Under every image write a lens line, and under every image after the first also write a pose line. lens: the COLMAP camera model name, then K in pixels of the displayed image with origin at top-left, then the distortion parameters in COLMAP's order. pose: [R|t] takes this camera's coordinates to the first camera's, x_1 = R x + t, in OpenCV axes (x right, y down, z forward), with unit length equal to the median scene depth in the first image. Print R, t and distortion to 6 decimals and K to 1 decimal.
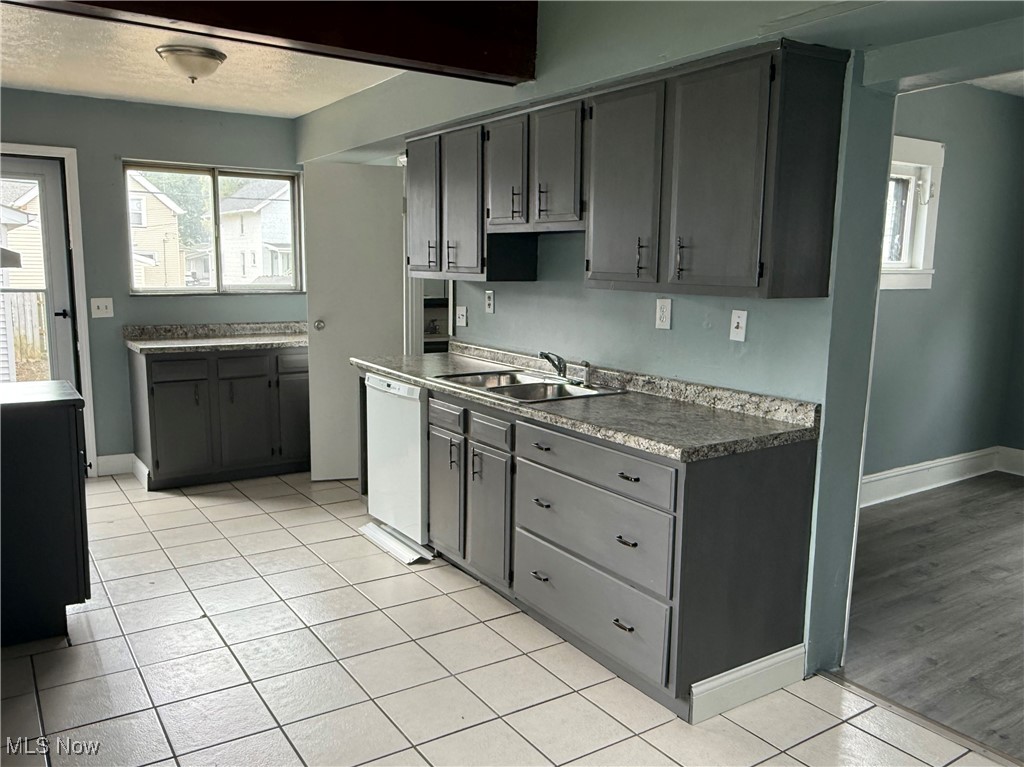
lens RADIAL K [[809.6, 0, 511.9], [0, 809.6, 395.8], [0, 0, 1]] dist [0.000060, -0.000585]
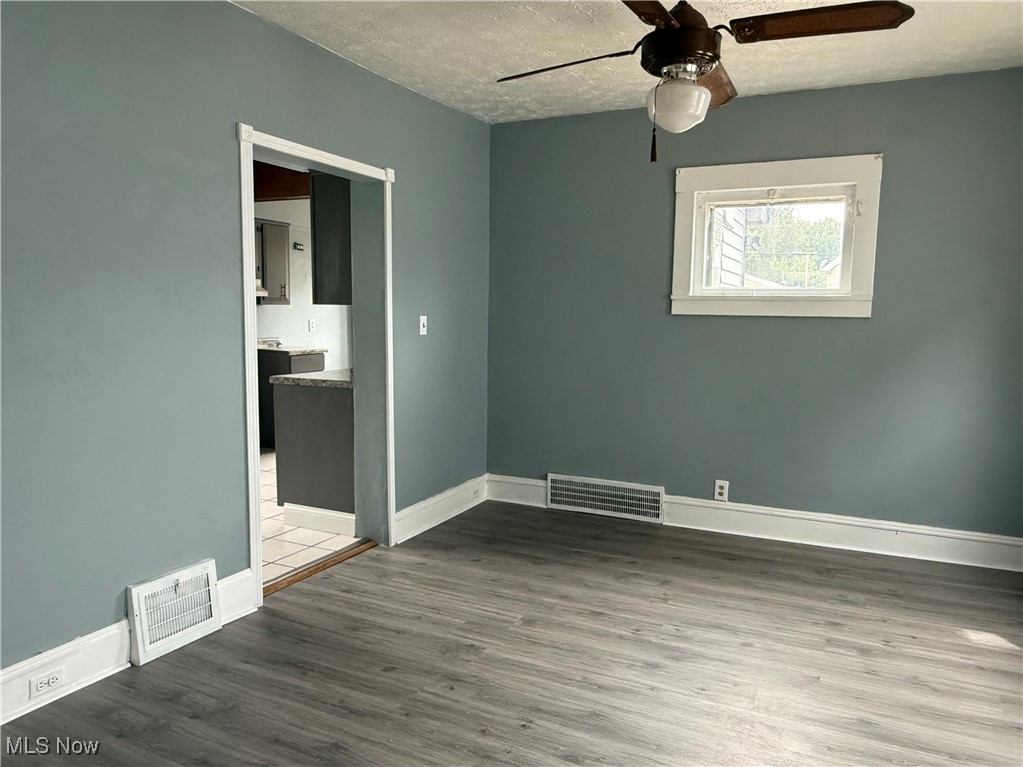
lens RADIAL K [[715.2, 0, 511.5], [0, 715.2, 383.5], [0, 0, 1]] dist [-0.000901, -0.001052]
pose [[0.501803, 0.081901, -0.861095, 1.209661], [-0.144906, 0.989398, 0.009661, -0.013592], [0.852758, 0.119930, 0.508351, 0.339197]]
